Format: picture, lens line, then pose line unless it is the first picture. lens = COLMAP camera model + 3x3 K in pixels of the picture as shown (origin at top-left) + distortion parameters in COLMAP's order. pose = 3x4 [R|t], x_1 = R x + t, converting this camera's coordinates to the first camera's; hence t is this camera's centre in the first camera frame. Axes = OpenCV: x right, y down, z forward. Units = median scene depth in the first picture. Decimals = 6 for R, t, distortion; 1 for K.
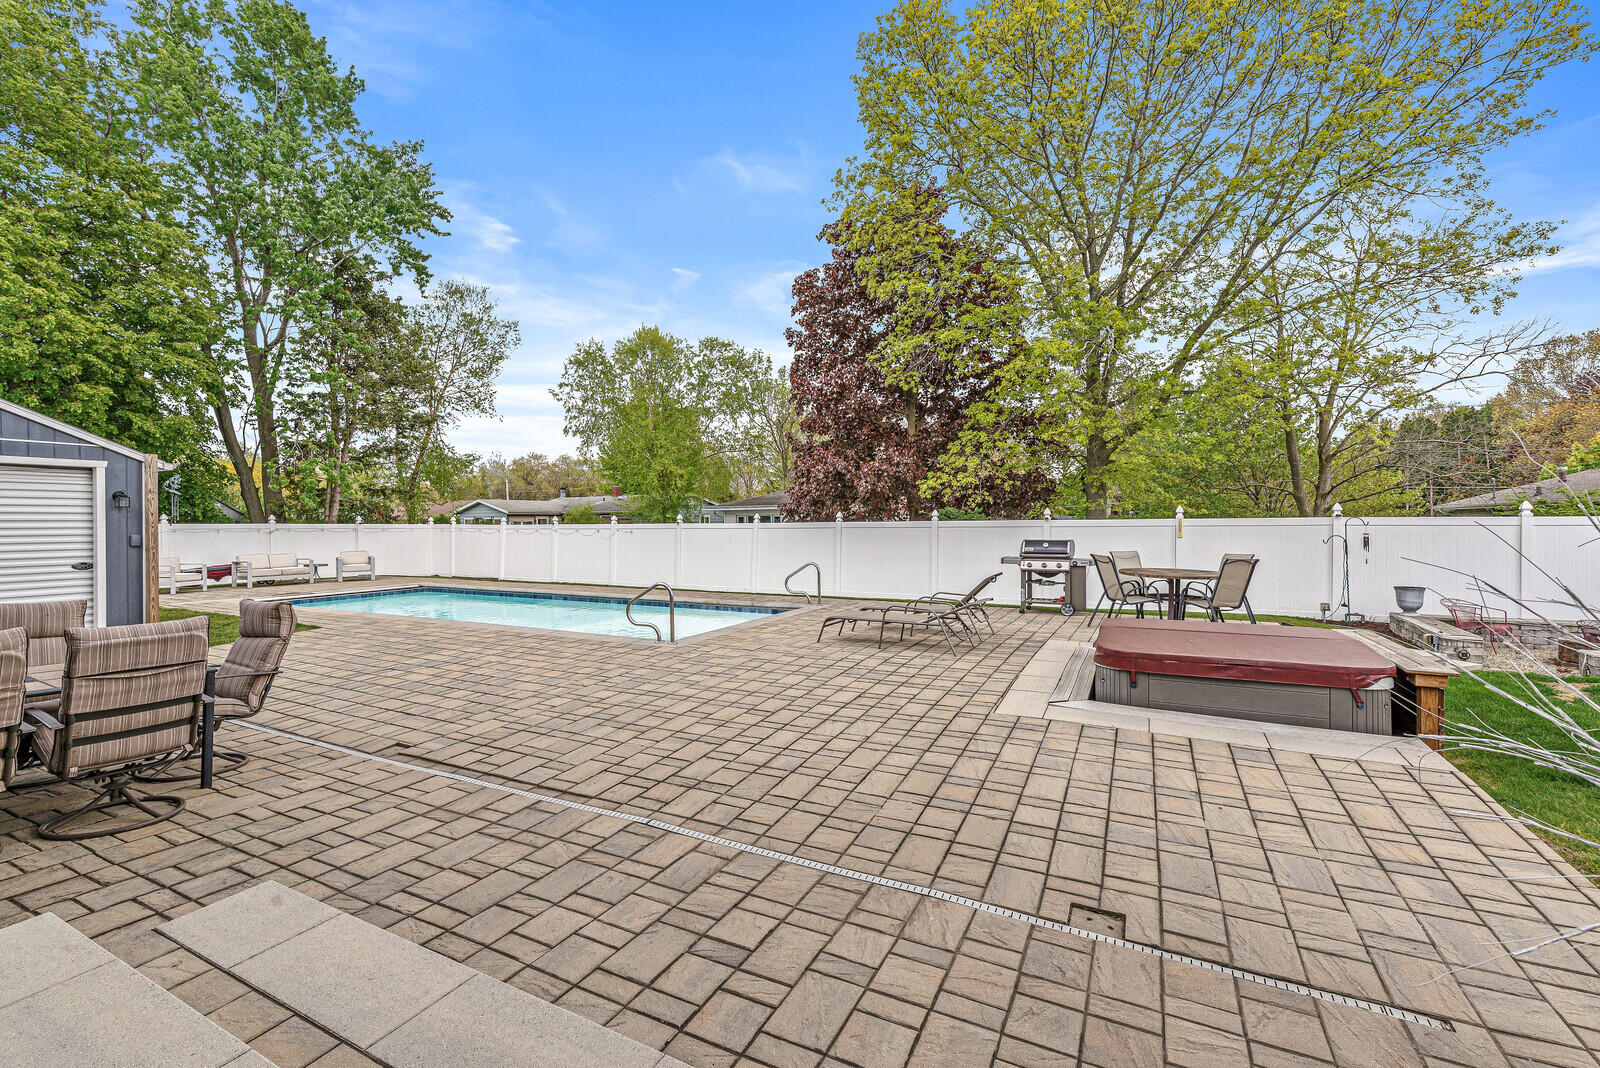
lens RADIAL K [[683.8, 0, 793.0], [0, 683.8, 526.1], [0, 0, 1]] dist [0.005754, -0.003259]
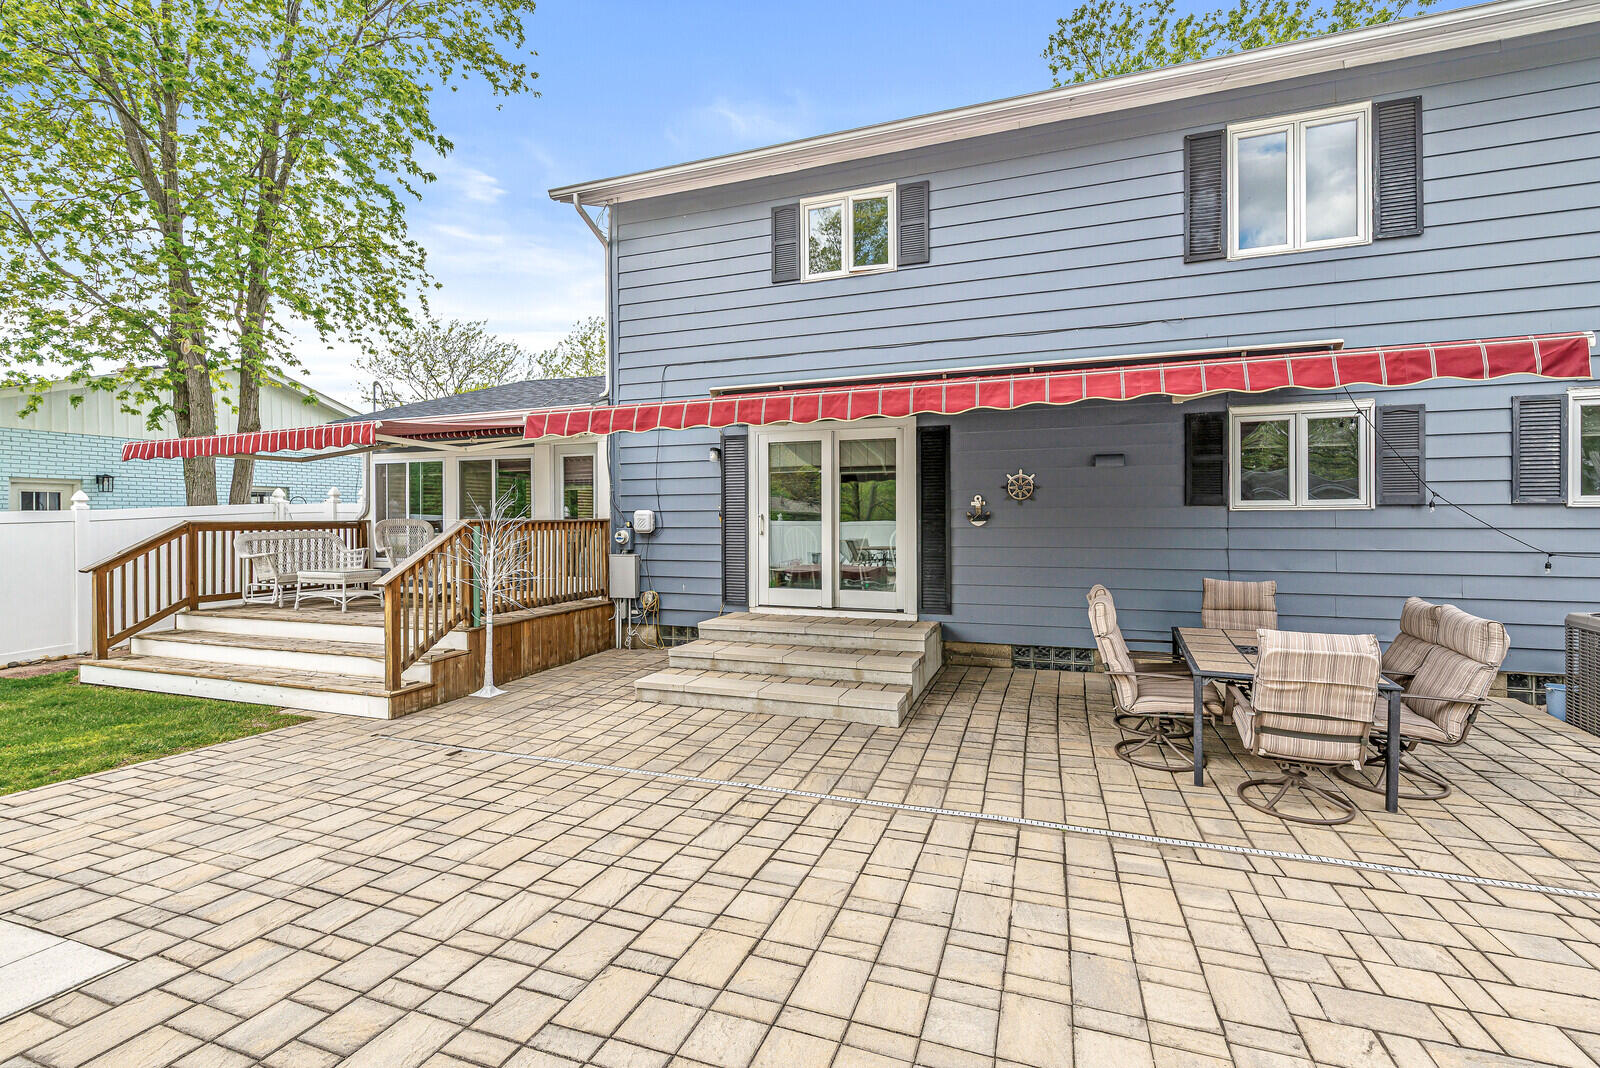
lens RADIAL K [[711.7, 0, 791.8], [0, 711.7, 520.0], [0, 0, 1]] dist [0.000986, -0.000309]
pose [[-0.991723, 0.010751, -0.127947, -0.048962], [0.010193, 0.999935, 0.005015, -0.011770], [0.127992, 0.003670, -0.991768, 0.820497]]
